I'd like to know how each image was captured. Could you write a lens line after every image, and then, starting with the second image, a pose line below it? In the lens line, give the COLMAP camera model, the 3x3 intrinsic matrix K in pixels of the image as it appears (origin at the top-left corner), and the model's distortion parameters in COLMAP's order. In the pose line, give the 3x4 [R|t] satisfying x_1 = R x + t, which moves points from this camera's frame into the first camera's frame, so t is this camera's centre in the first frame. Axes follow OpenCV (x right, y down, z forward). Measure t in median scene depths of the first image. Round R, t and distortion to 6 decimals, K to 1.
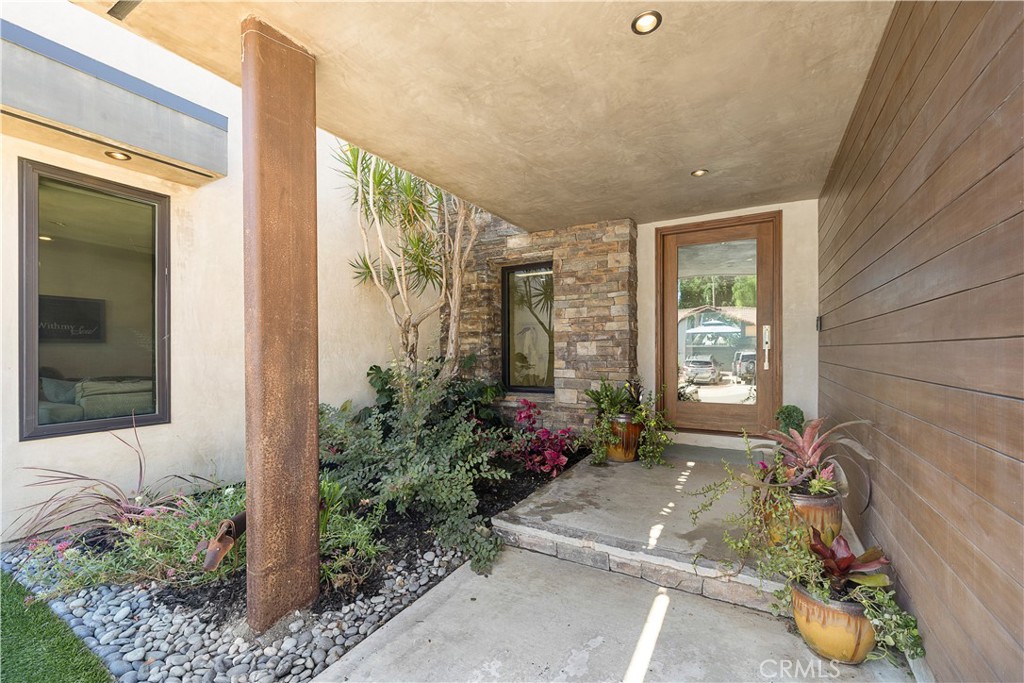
lens RADIAL K [[431.4, 0, 512.9], [0, 431.4, 351.8], [0, 0, 1]] dist [-0.002085, -0.000234]
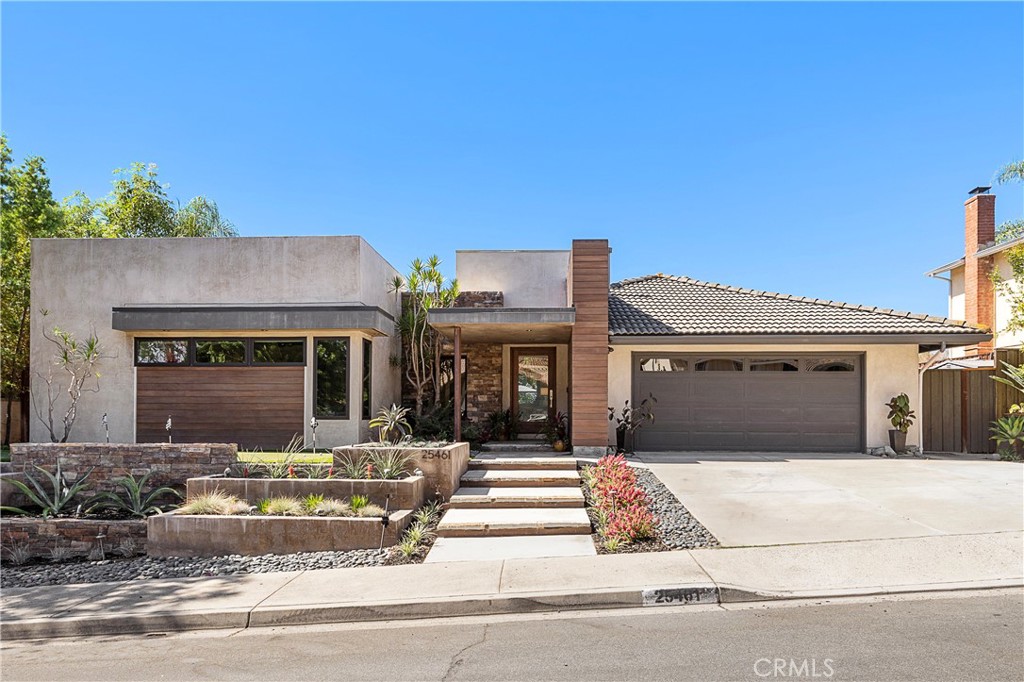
lens RADIAL K [[740.3, 0, 509.4], [0, 740.3, 408.0], [0, 0, 1]] dist [-0.003432, -0.000885]
pose [[0.893544, 0.013171, 0.448782, -2.021382], [-0.005808, 0.999825, -0.017779, 0.157492], [-0.448938, 0.013280, 0.893464, -3.545375]]
